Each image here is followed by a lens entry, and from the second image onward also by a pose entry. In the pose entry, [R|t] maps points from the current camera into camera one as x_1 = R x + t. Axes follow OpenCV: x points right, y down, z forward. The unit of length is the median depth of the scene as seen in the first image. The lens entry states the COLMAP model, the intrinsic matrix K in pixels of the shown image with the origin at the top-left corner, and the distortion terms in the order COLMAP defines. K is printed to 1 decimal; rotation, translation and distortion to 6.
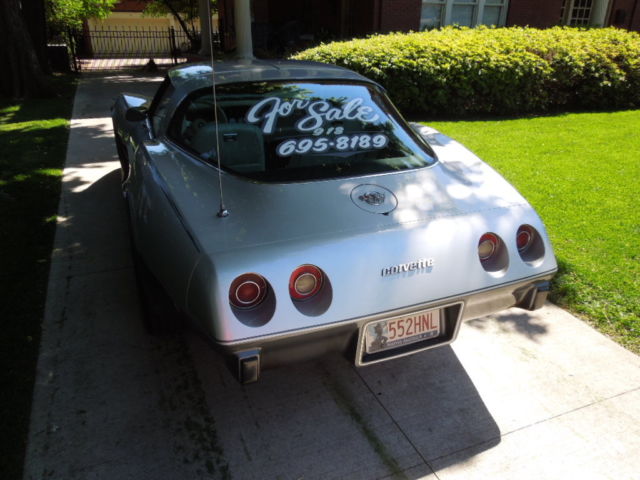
lens RADIAL K [[494.8, 0, 320.0], [0, 494.8, 240.0], [0, 0, 1]] dist [0.005787, 0.003385]
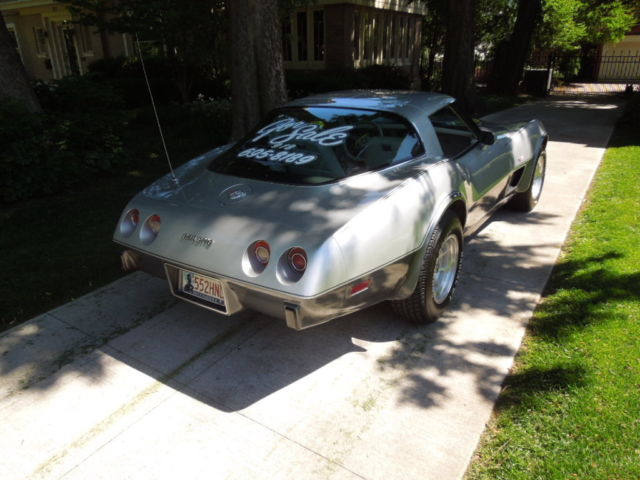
lens RADIAL K [[494.8, 0, 320.0], [0, 494.8, 240.0], [0, 0, 1]] dist [0.005787, 0.003385]
pose [[0.541645, 0.275335, -0.794236, 1.296139], [-0.307279, 0.944300, 0.117802, -0.188465], [0.782432, 0.180245, 0.596080, 0.382018]]
